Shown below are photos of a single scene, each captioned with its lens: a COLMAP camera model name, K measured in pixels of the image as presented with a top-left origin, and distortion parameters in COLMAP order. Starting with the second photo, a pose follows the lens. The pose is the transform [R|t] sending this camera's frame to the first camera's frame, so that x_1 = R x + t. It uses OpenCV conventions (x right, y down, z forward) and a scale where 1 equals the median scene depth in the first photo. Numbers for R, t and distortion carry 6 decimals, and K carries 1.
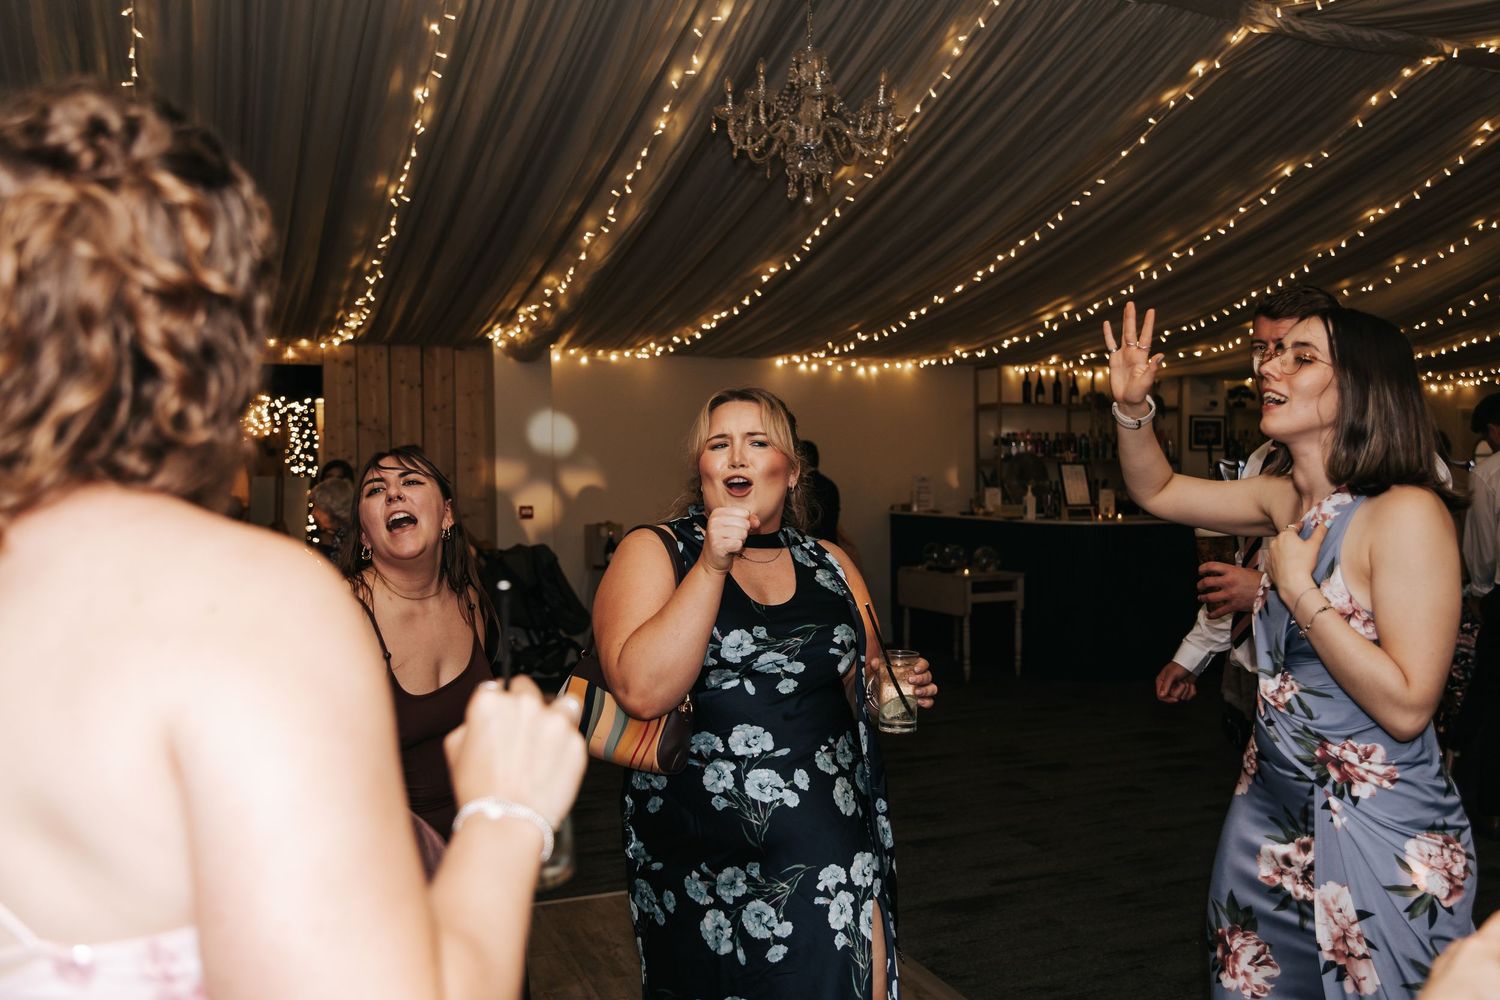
lens RADIAL K [[1257.0, 0, 750.6], [0, 1257.0, 490.5], [0, 0, 1]] dist [0.002777, -0.014014]
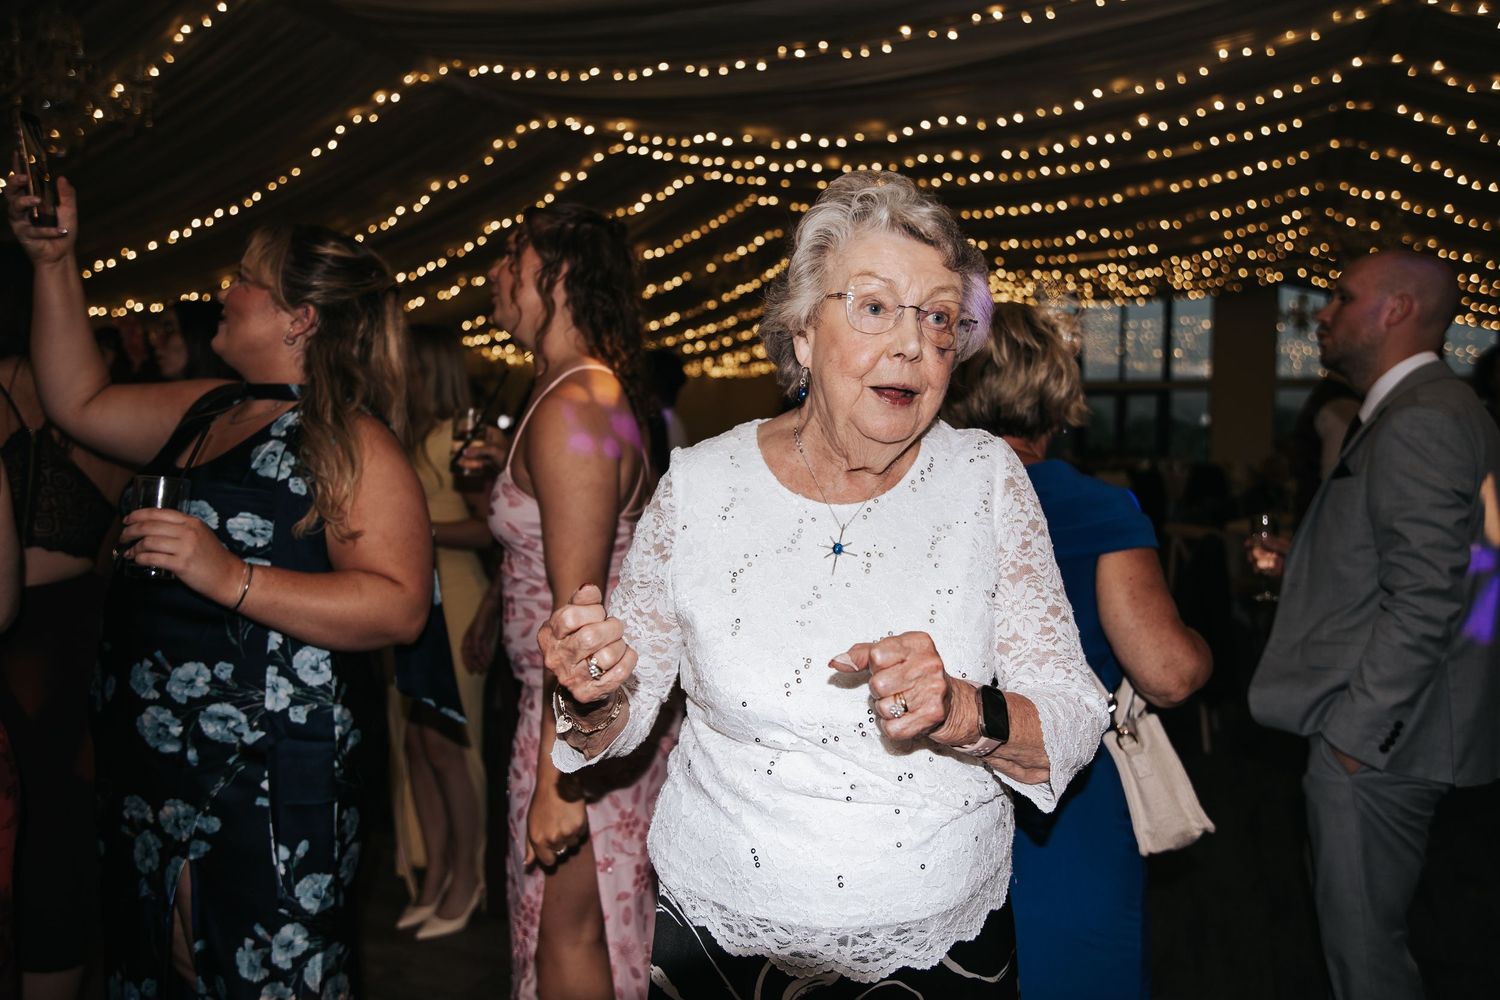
lens RADIAL K [[1080.2, 0, 753.8], [0, 1080.2, 500.6], [0, 0, 1]] dist [0.001800, -0.003647]
pose [[0.737420, -0.040157, 0.674239, -0.091847], [0.005004, 0.998529, 0.053998, 0.013154], [-0.675416, -0.036445, 0.736536, -0.062446]]
